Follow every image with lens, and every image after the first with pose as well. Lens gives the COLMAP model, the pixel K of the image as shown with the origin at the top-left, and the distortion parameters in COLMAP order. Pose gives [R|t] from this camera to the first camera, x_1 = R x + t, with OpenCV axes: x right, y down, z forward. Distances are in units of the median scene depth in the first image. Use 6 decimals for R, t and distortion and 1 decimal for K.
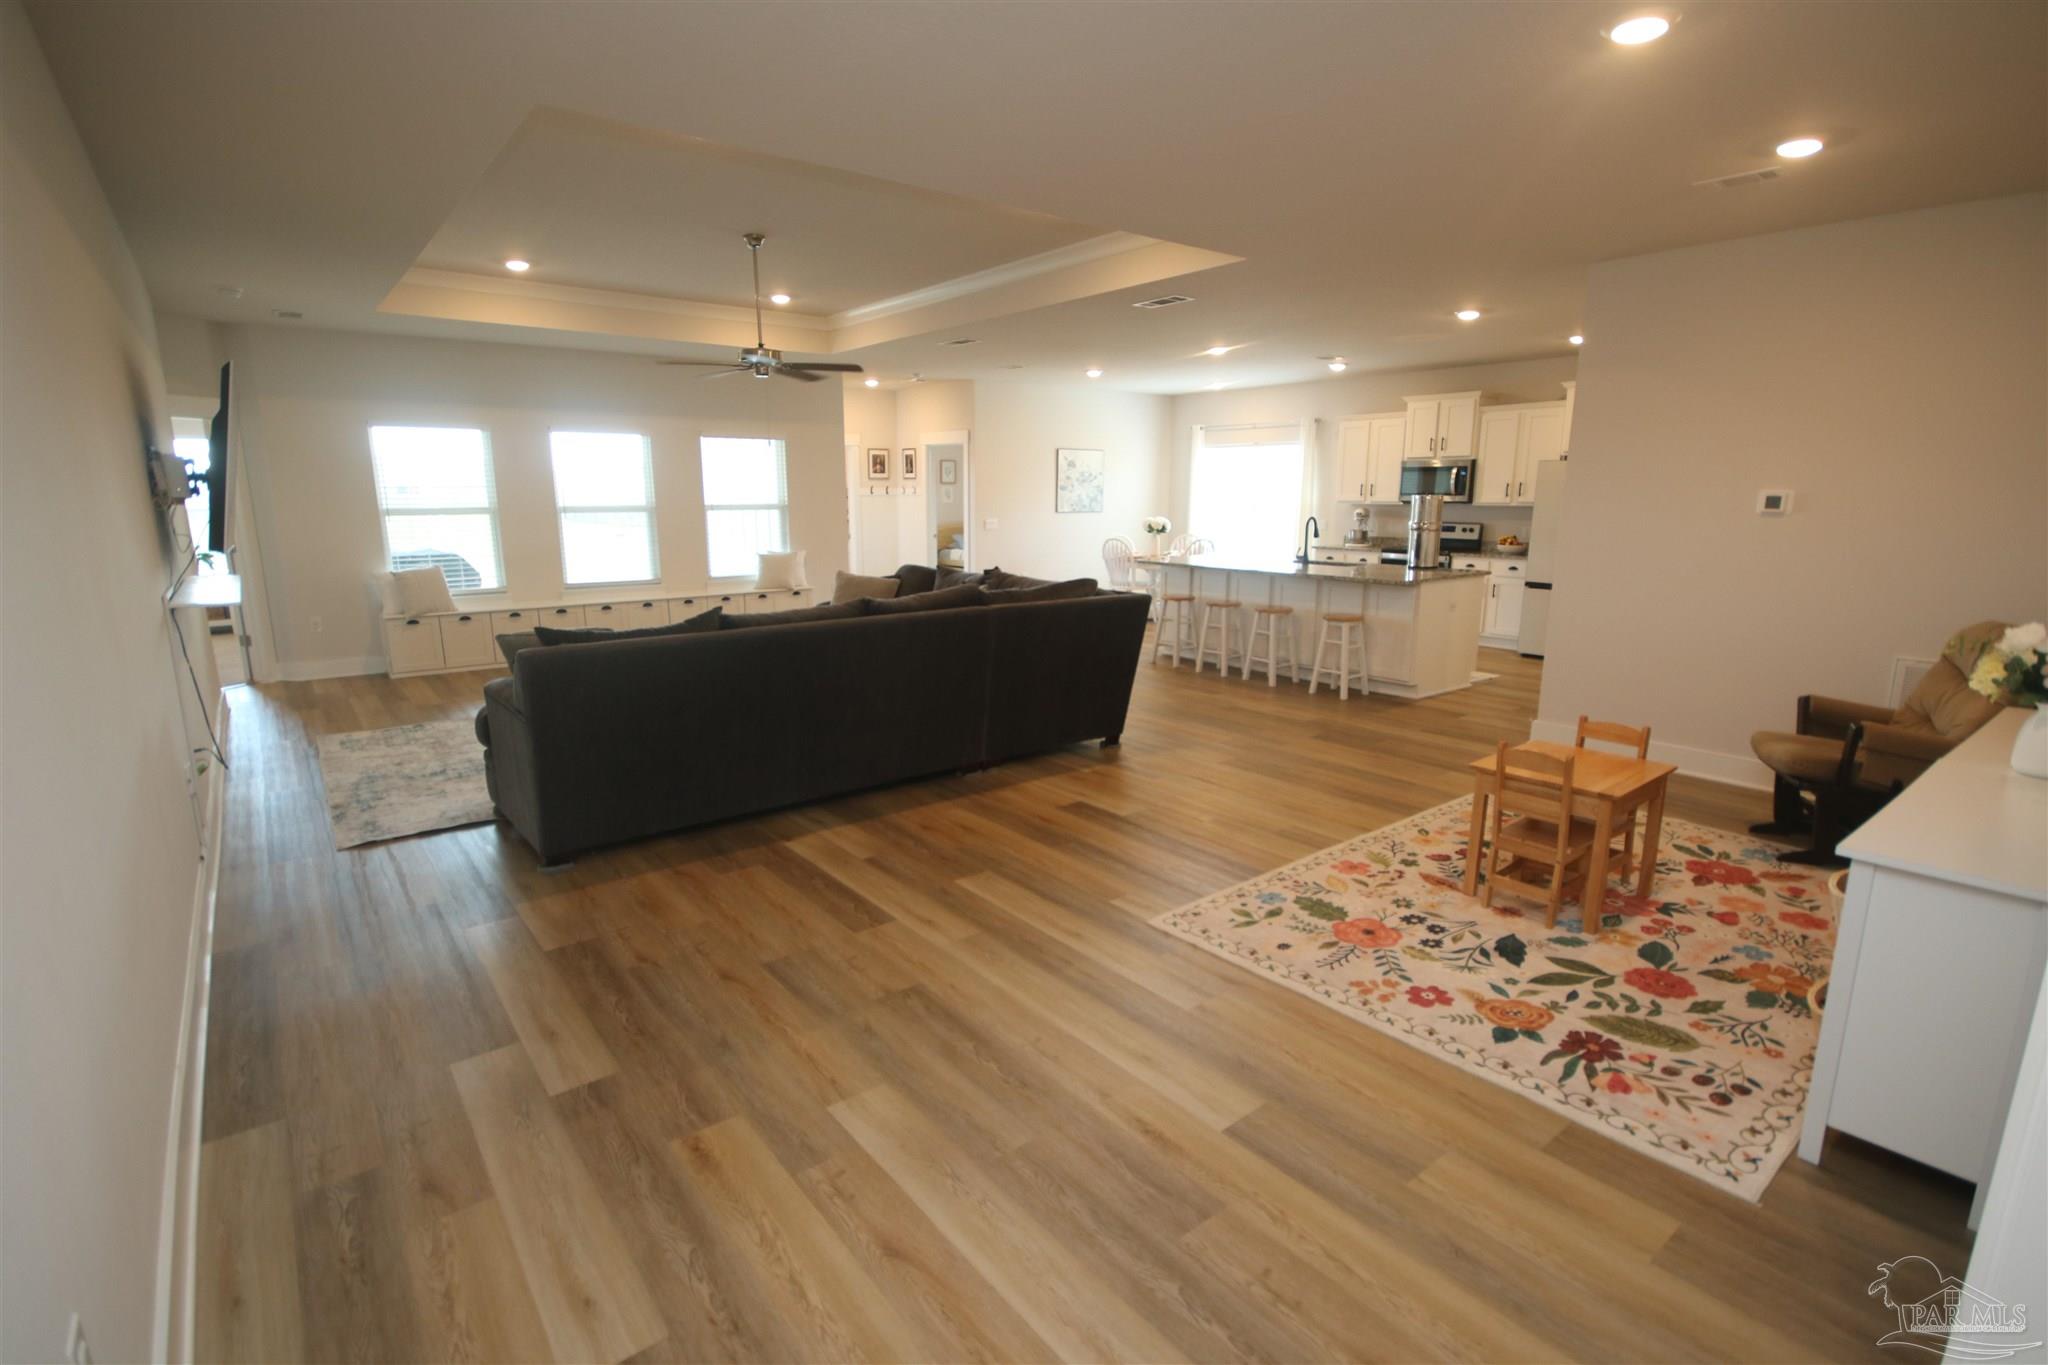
lens RADIAL K [[961.7, 0, 1029.8], [0, 961.7, 699.7], [0, 0, 1]] dist [0.003256, 0.001317]
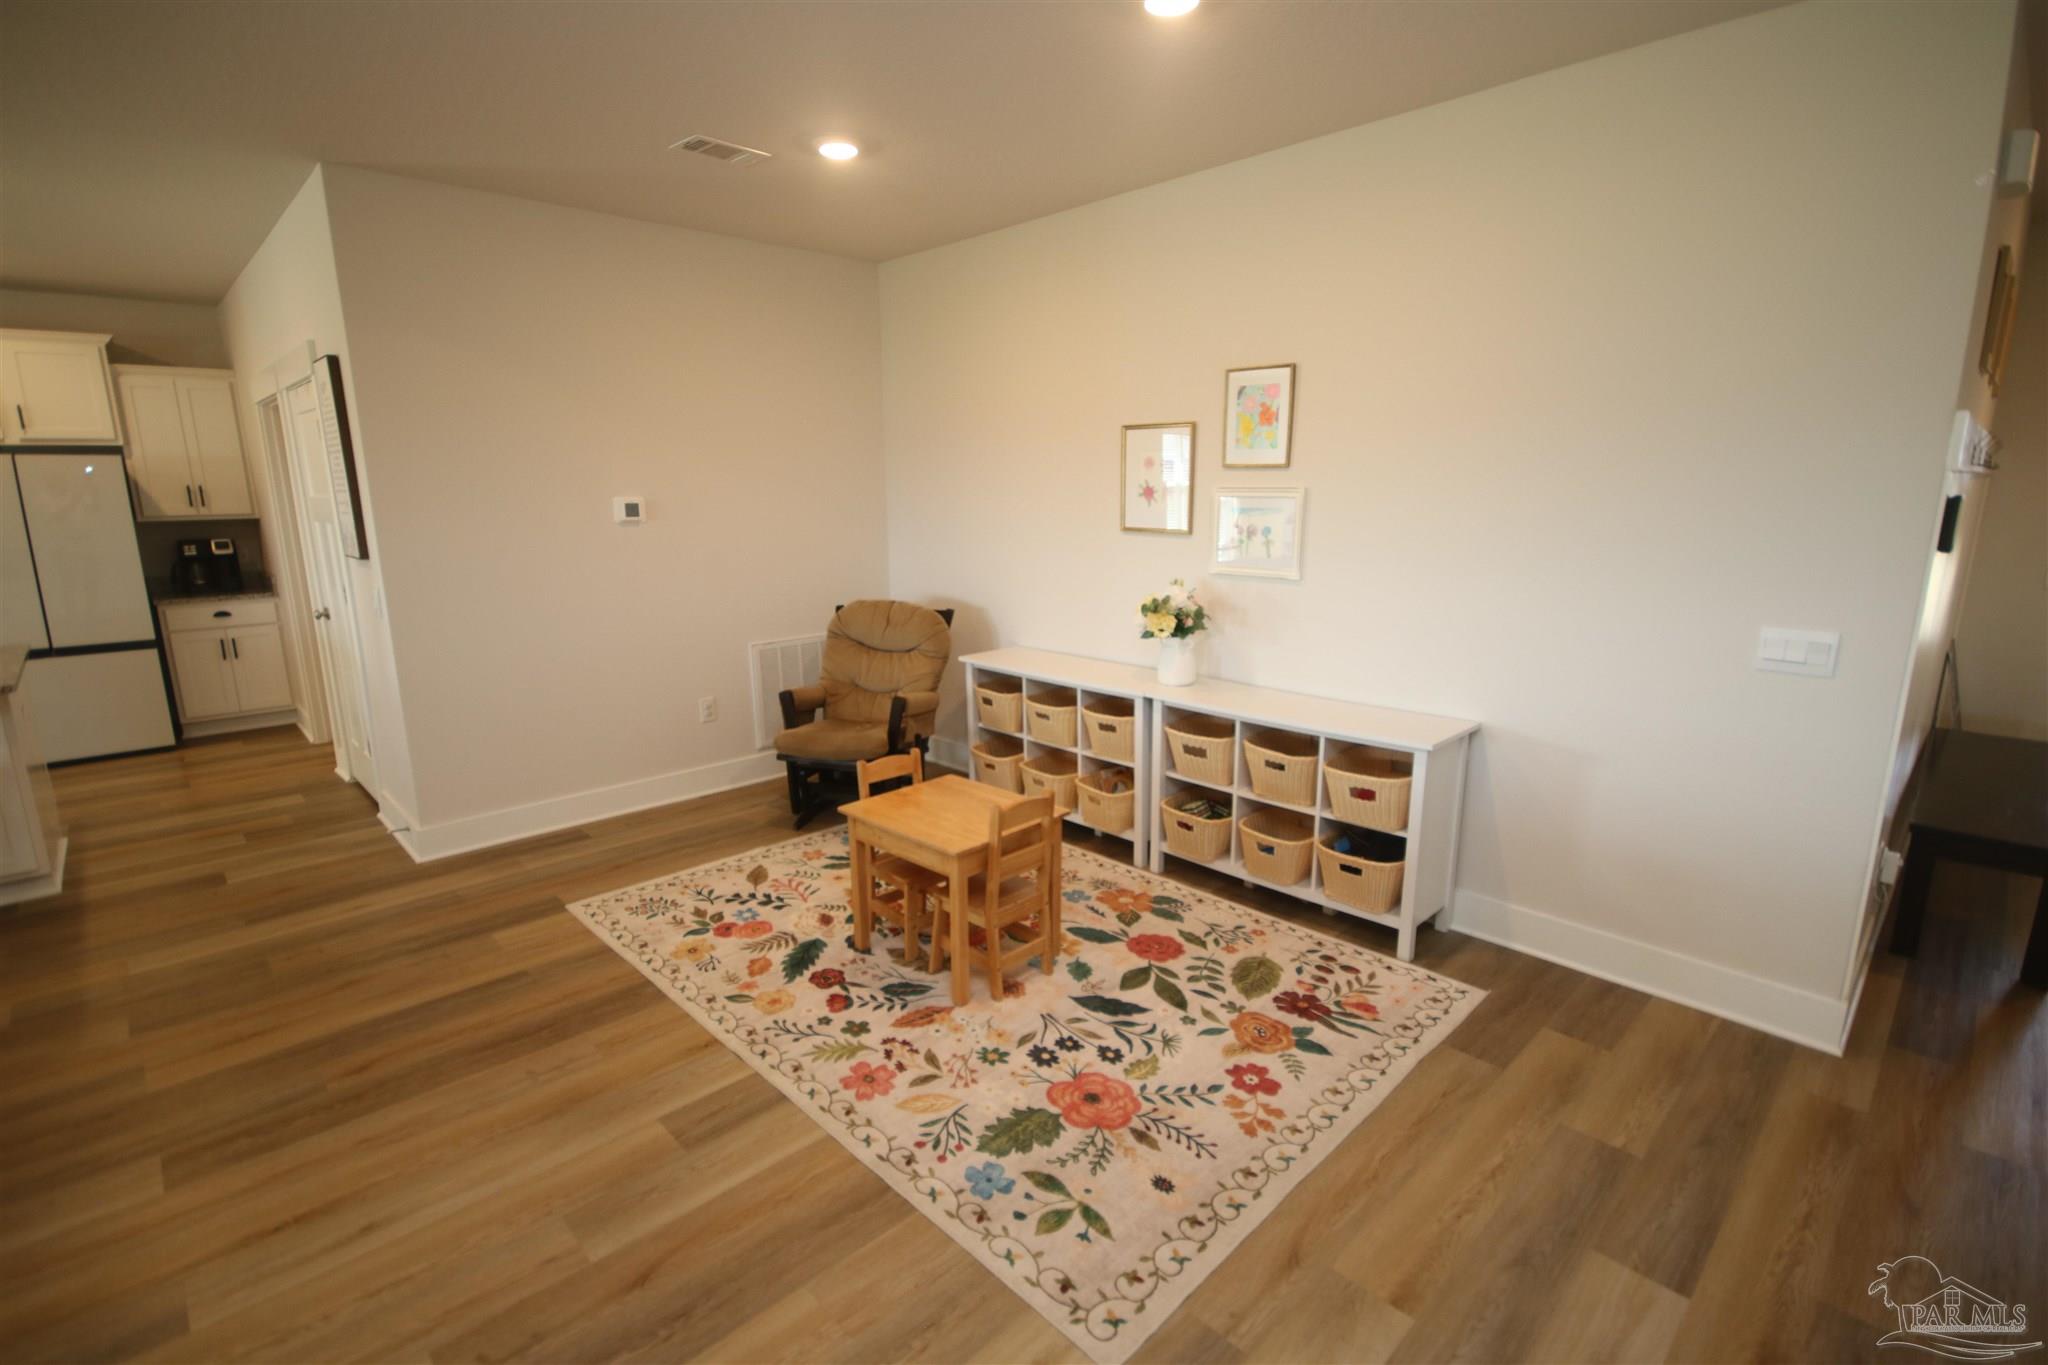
lens RADIAL K [[950.4, 0, 1025.3], [0, 950.4, 680.2], [0, 0, 1]] dist [0.005588, -0.011451]
pose [[-0.096763, -0.199991, 0.975008, -0.259358], [0.215956, 0.952050, 0.216714, -0.207940], [-0.971597, 0.231529, -0.048934, 0.895675]]
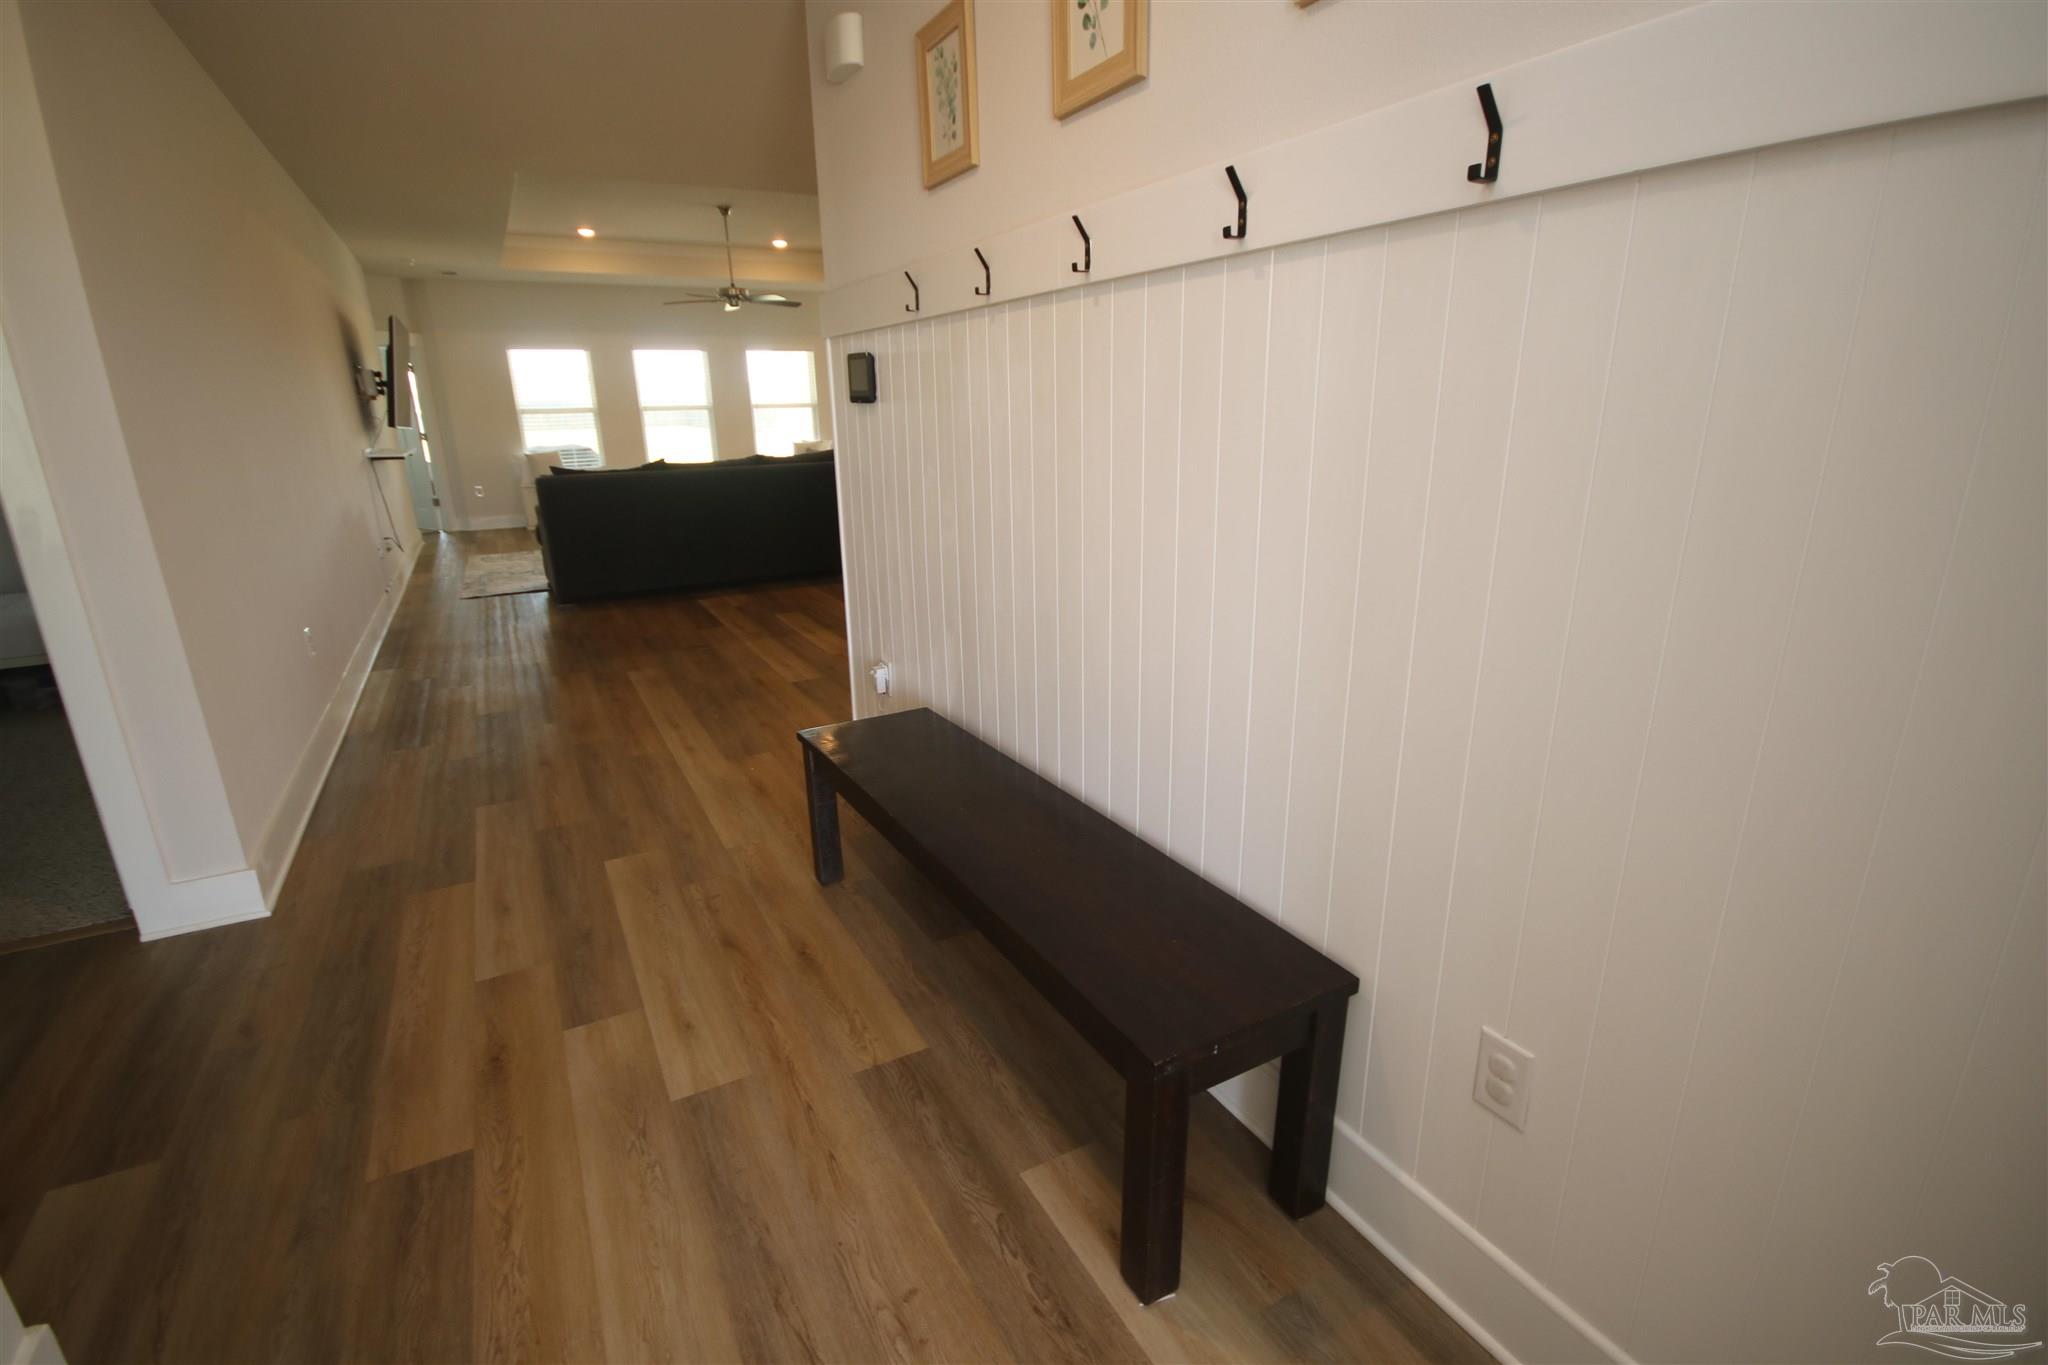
lens RADIAL K [[950.4, 0, 1017.7], [0, 950.4, 687.3], [0, 0, 1]] dist [0.005588, -0.011451]
pose [[0.984961, 0.035751, -0.169036, 0.634984], [-0.022267, 0.996465, 0.081005, 0.170687], [0.171334, -0.076023, 0.982275, -0.586278]]
